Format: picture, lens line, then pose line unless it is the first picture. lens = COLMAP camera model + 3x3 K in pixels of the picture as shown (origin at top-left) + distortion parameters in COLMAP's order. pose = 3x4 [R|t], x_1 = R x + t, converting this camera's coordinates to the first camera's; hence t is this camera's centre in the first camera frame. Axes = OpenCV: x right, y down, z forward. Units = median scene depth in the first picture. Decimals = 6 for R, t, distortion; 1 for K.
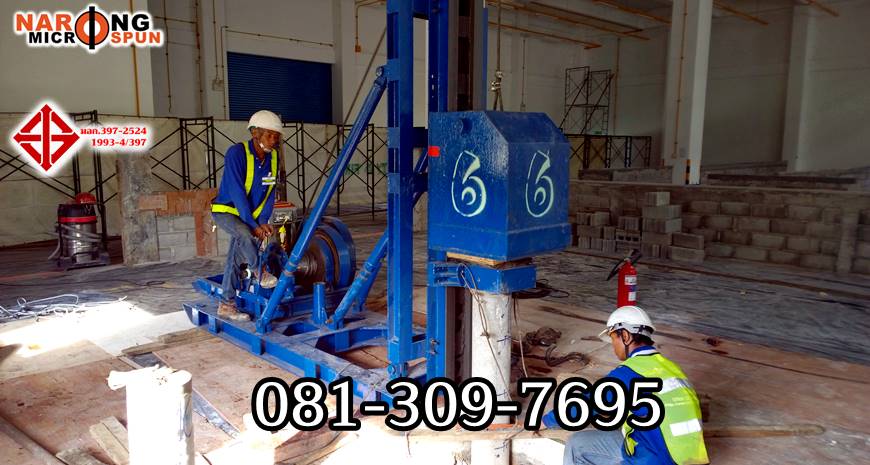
lens RADIAL K [[635.9, 0, 419.1], [0, 635.9, 236.9], [0, 0, 1]] dist [0.054750, -0.055790]
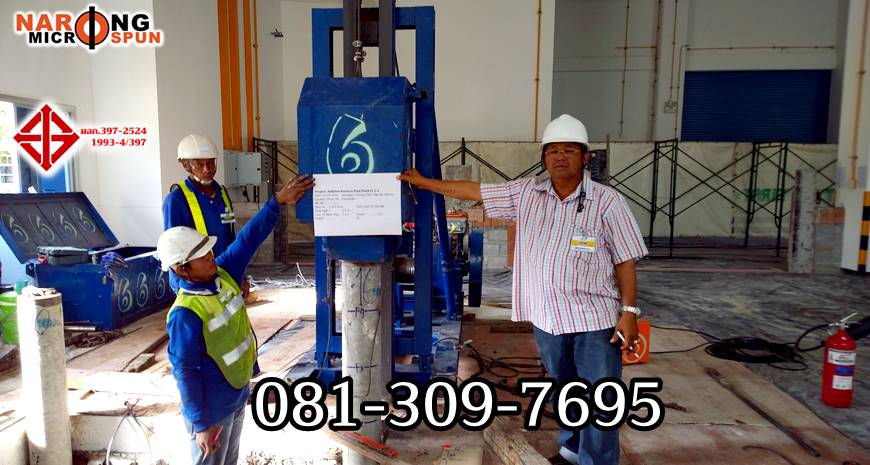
lens RADIAL K [[635.9, 0, 407.2], [0, 635.9, 242.5], [0, 0, 1]] dist [0.054750, -0.055790]
pose [[0.662709, 0.080819, -0.744503, 0.328756], [-0.106532, 0.994223, 0.013099, -0.006675], [0.741261, 0.070633, 0.667490, 0.141680]]
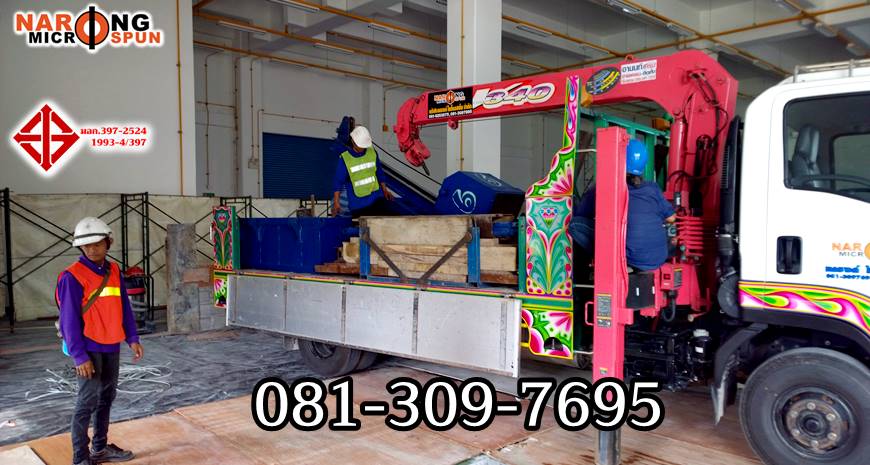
lens RADIAL K [[635.9, 0, 442.3], [0, 635.9, 247.0], [0, 0, 1]] dist [0.054750, -0.055790]
pose [[0.999989, 0.000701, -0.004615, 0.009547], [-0.001128, 0.995659, -0.093067, -0.000768], [0.004530, 0.093071, 0.995649, -0.086472]]
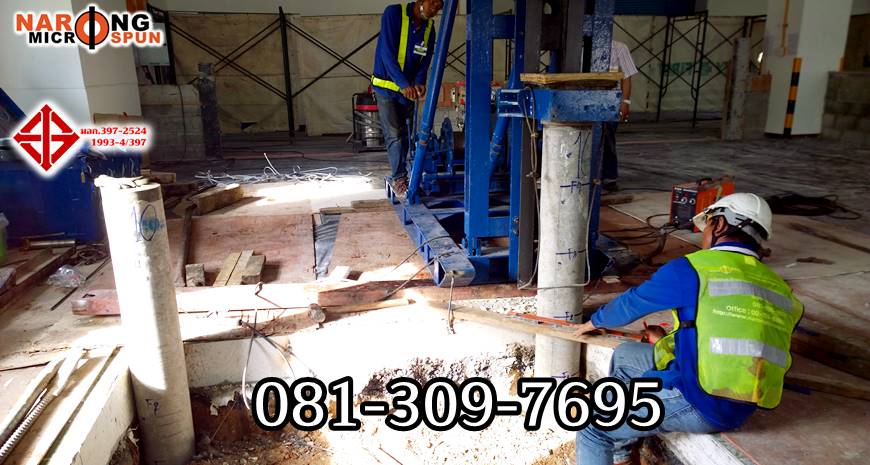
lens RADIAL K [[635.9, 0, 424.0], [0, 635.9, 253.0], [0, 0, 1]] dist [0.054750, -0.055790]
pose [[0.840083, 0.140768, -0.523875, 0.148891], [-0.061497, 0.984231, 0.165852, 0.028062], [0.538961, -0.107113, 0.835493, 0.076993]]
